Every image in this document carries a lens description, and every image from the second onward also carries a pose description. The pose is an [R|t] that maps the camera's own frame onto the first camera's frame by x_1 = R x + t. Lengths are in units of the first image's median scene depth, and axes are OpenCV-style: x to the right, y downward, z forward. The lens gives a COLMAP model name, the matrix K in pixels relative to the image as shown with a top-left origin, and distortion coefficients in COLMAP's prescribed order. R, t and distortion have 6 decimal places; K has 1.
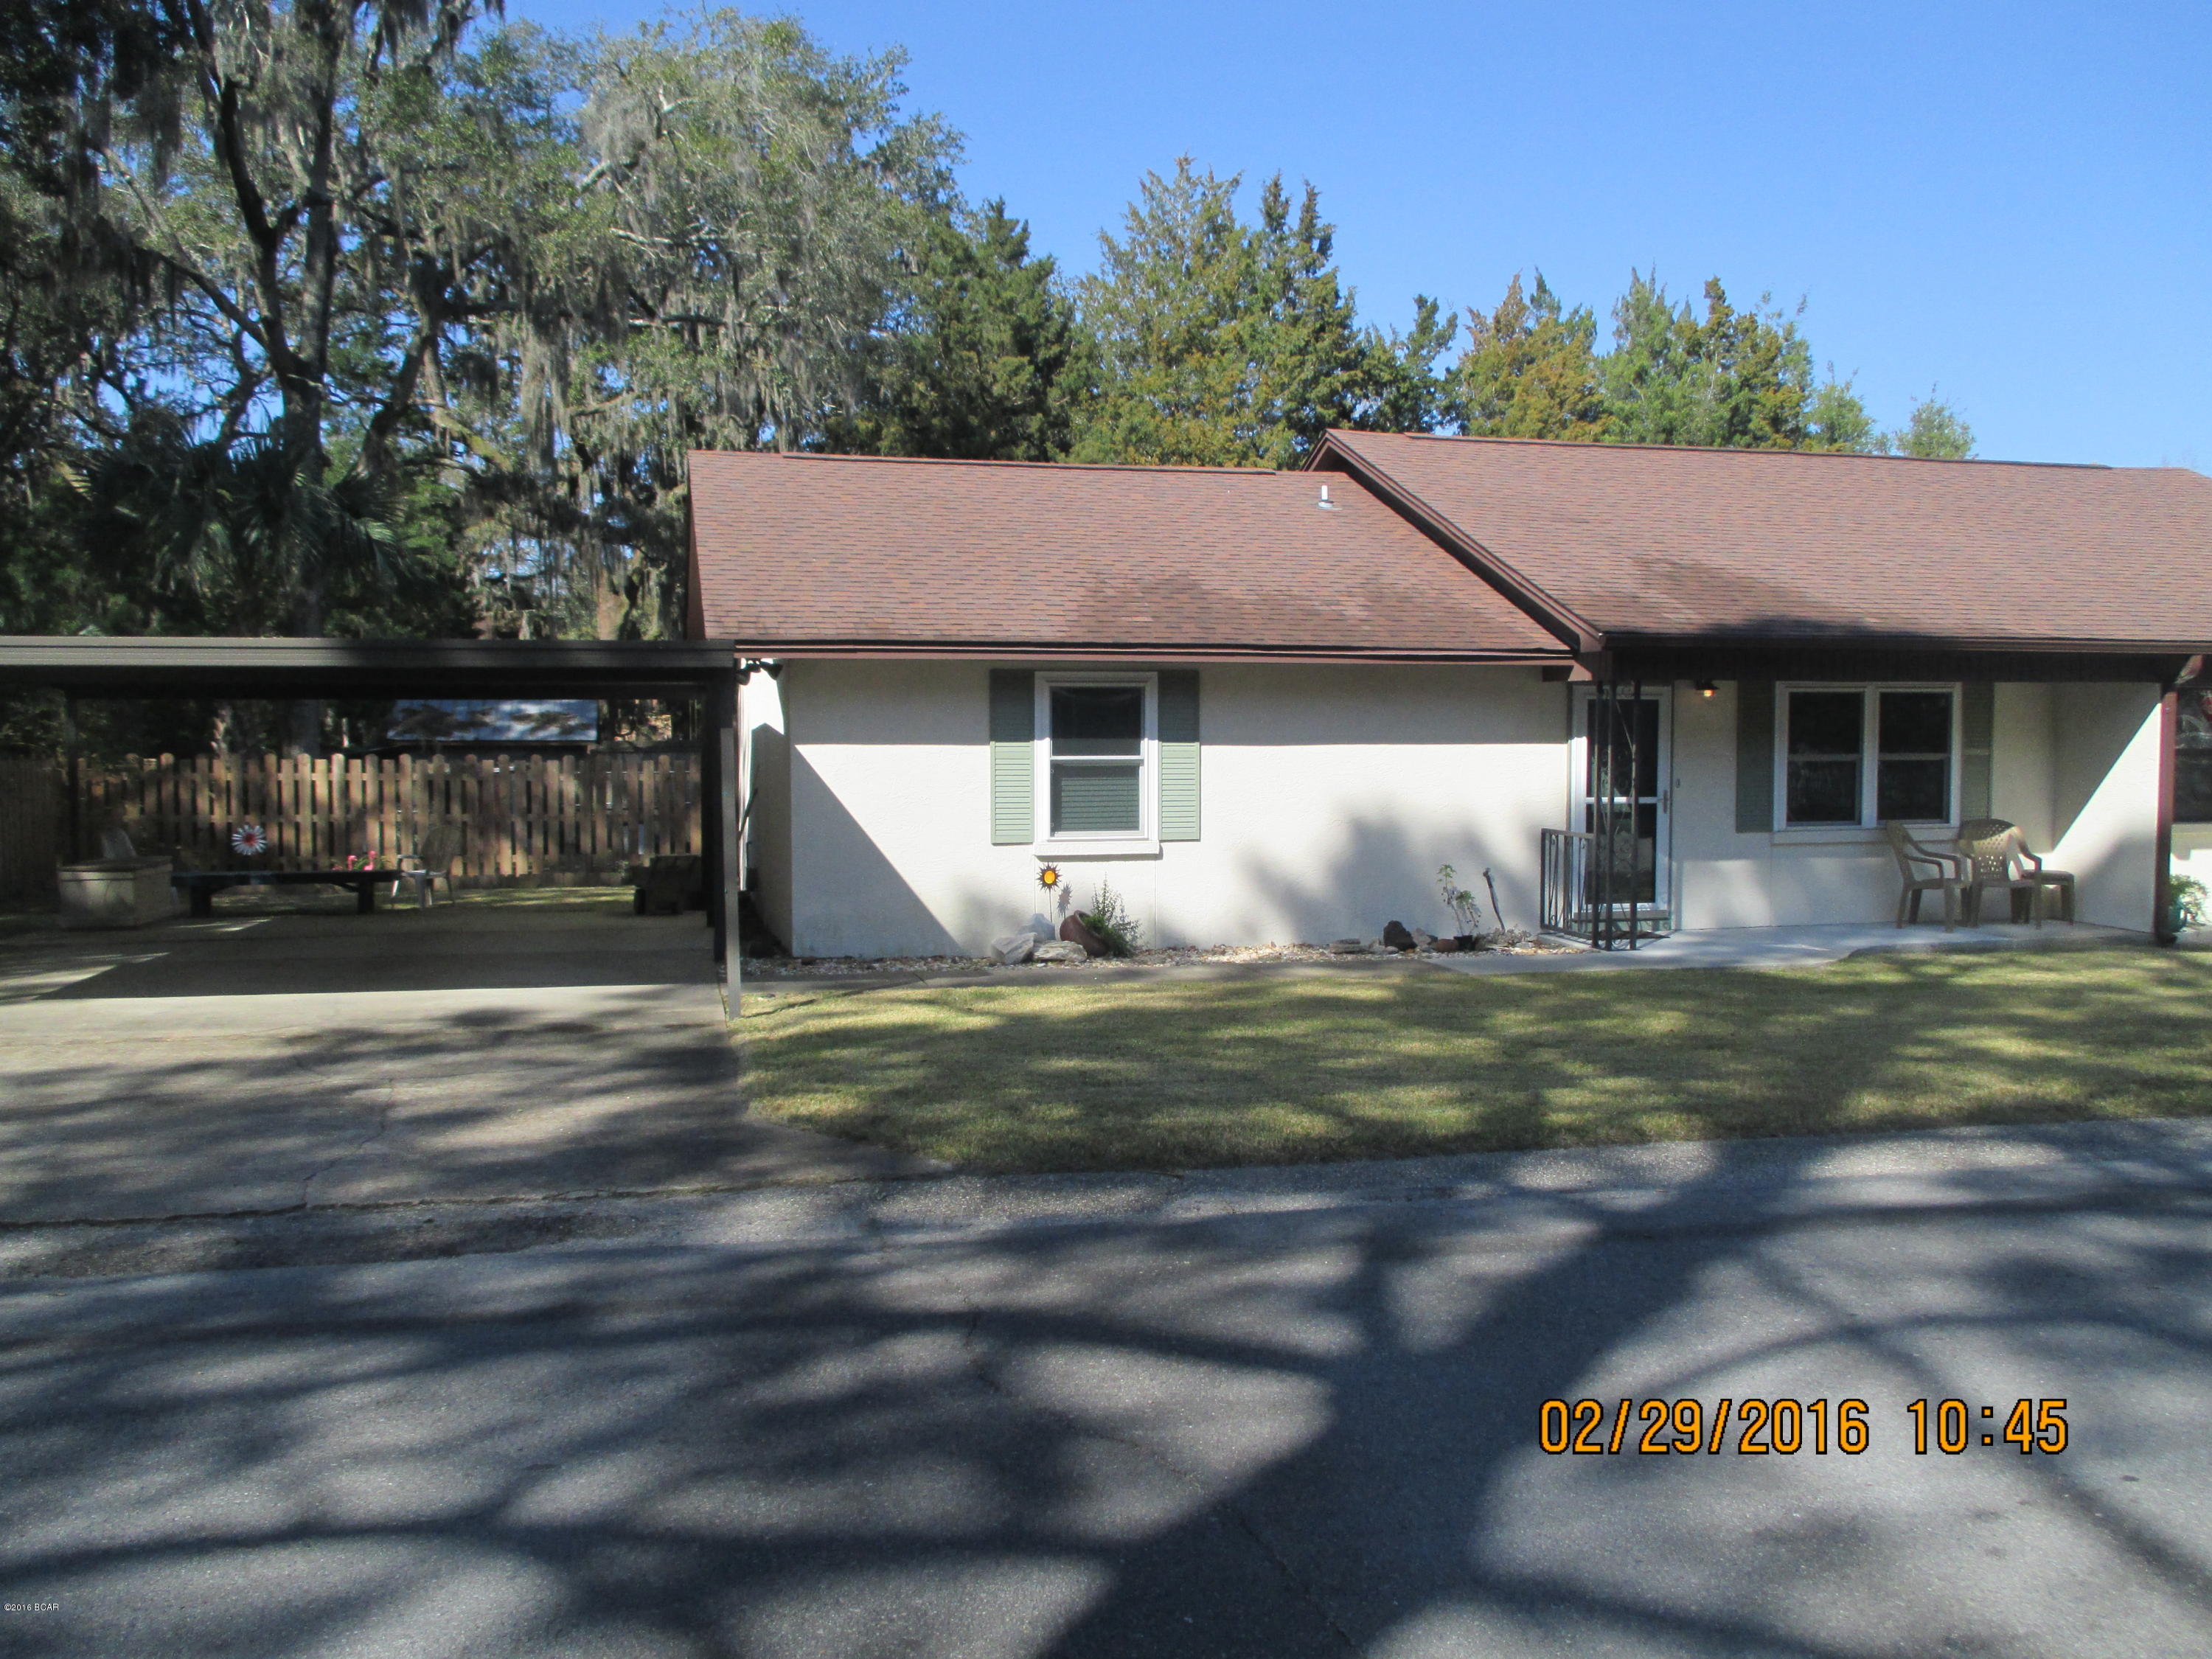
lens RADIAL K [[1838.7, 0, 1077.0], [0, 1838.7, 829.6], [0, 0, 1]] dist [-0.038159, 0.012112]
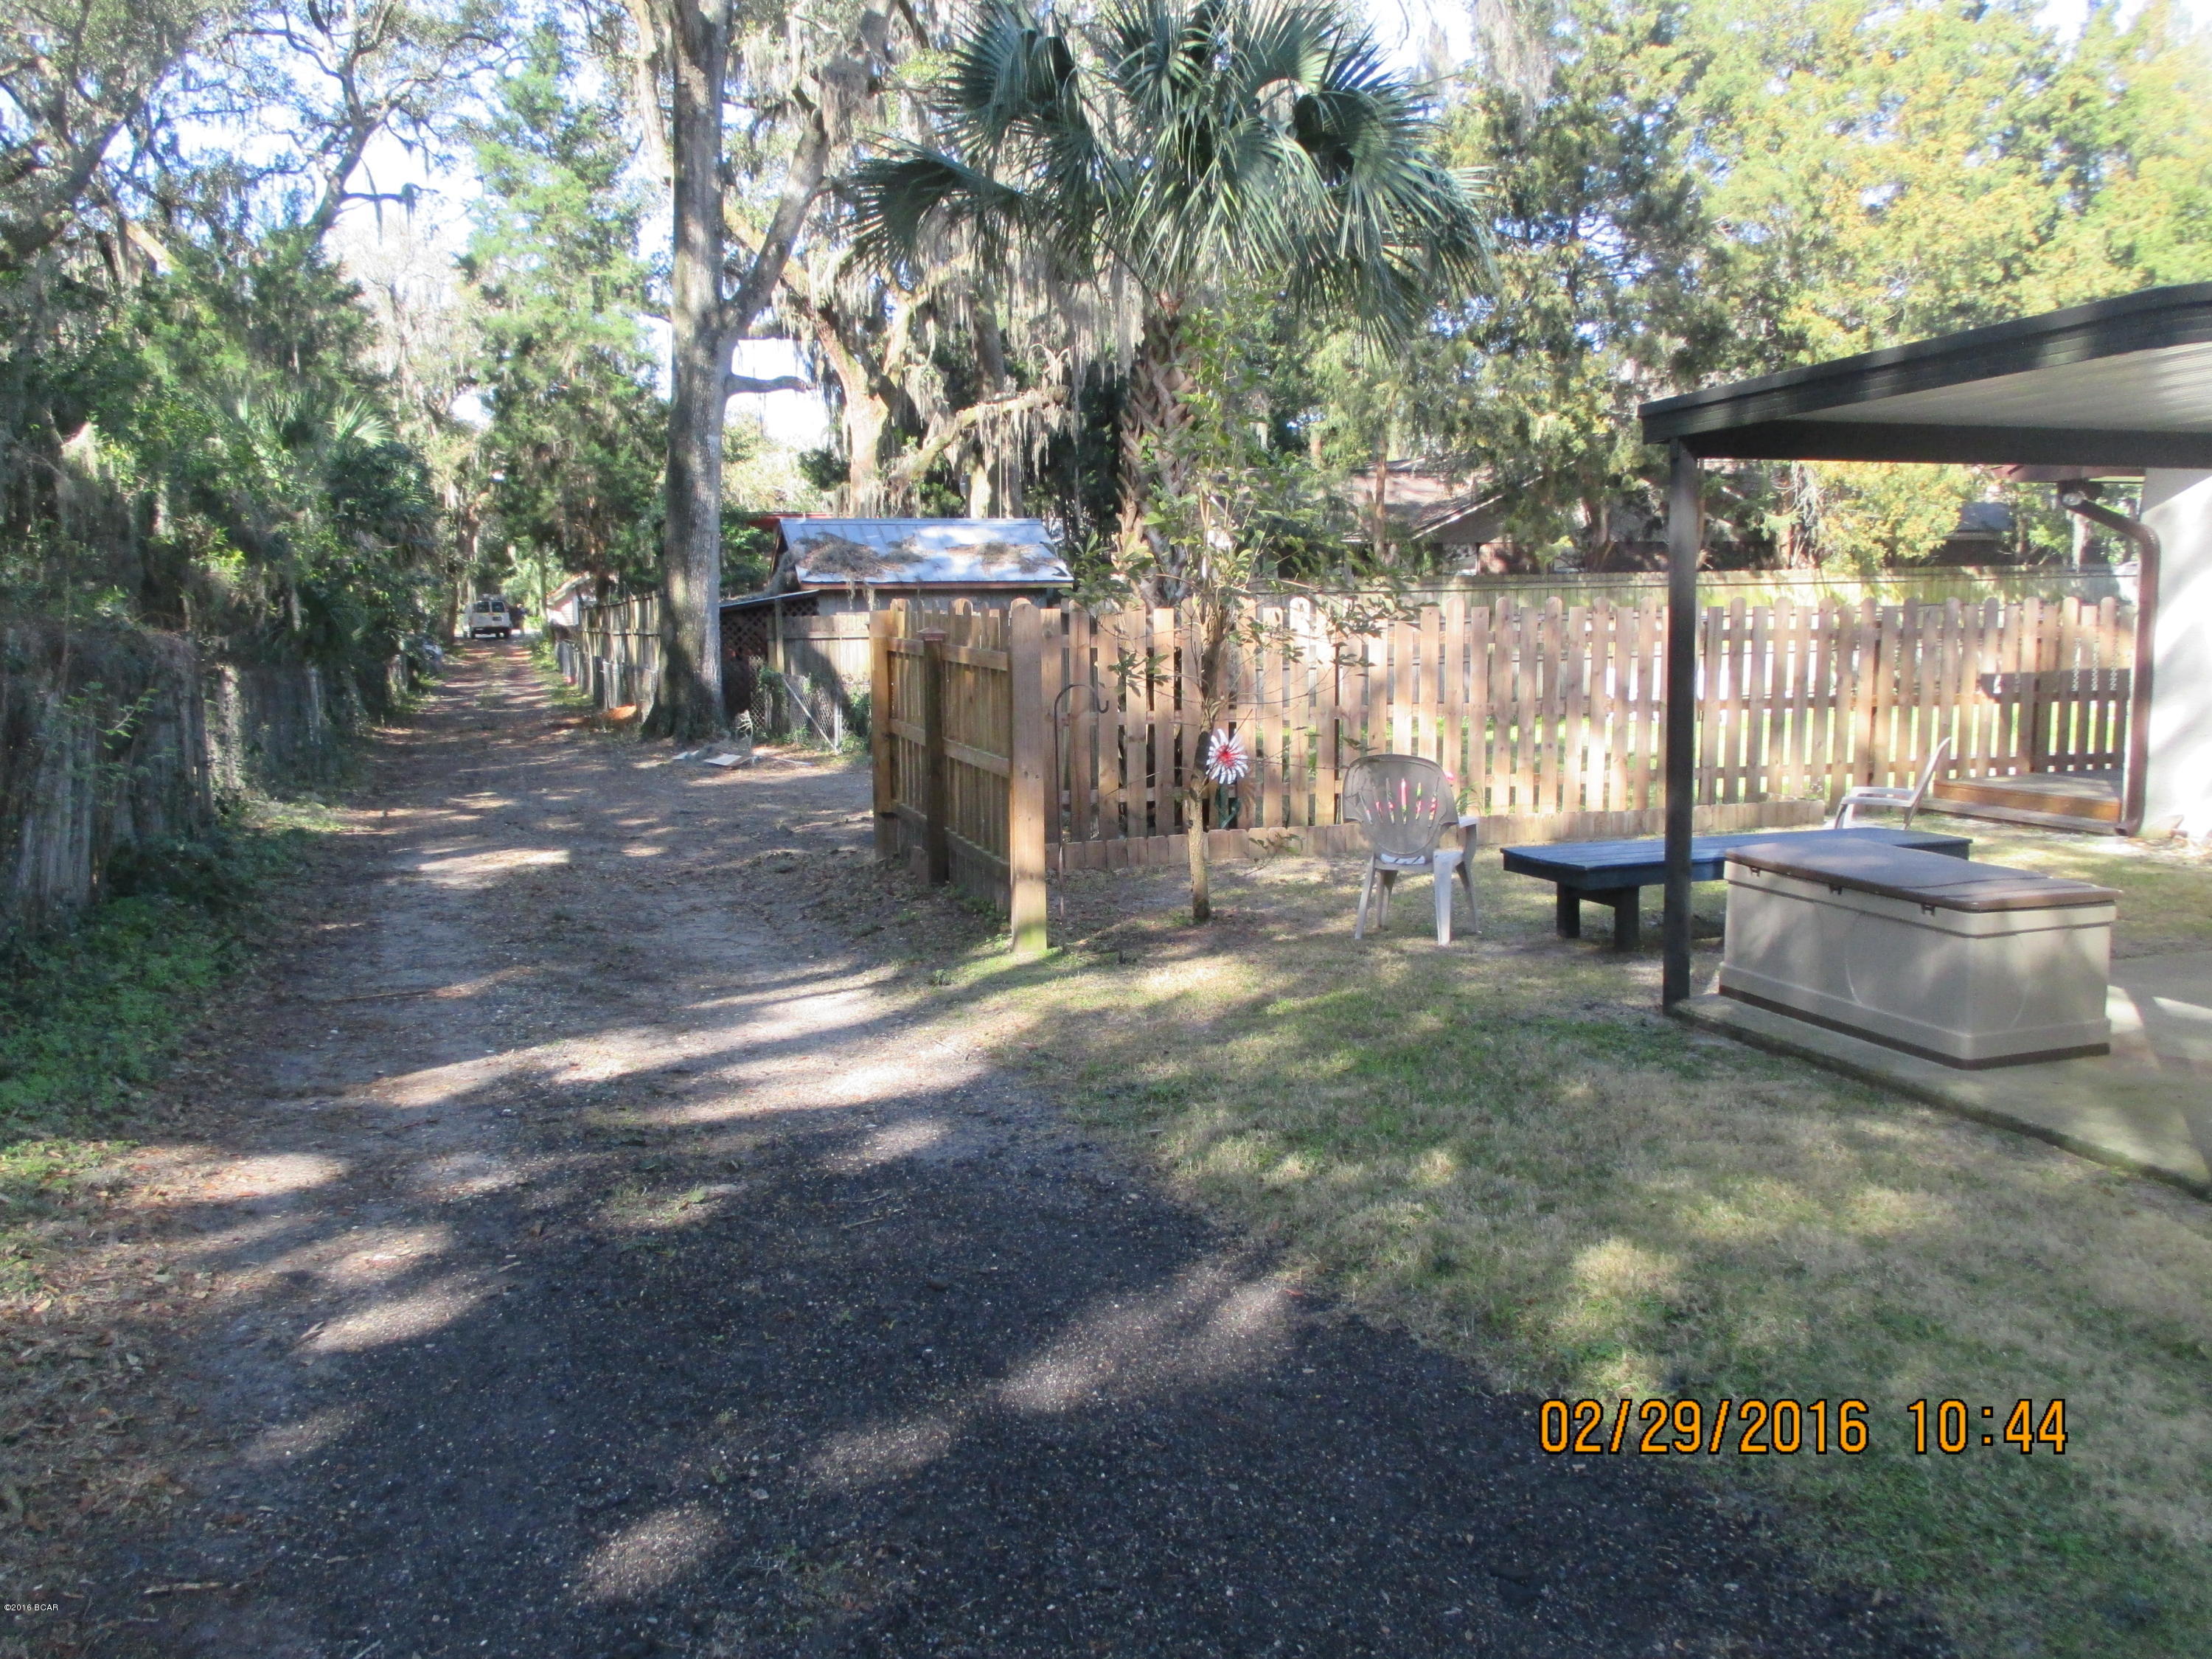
lens RADIAL K [[1838.7, 0, 1086.6], [0, 1838.7, 826.0], [0, 0, 1]] dist [-0.038159, 0.012112]
pose [[0.996836, -0.019574, 0.077034, -0.531768], [0.013149, 0.996460, 0.083038, -0.019849], [-0.078386, -0.081762, 0.993565, 0.450880]]
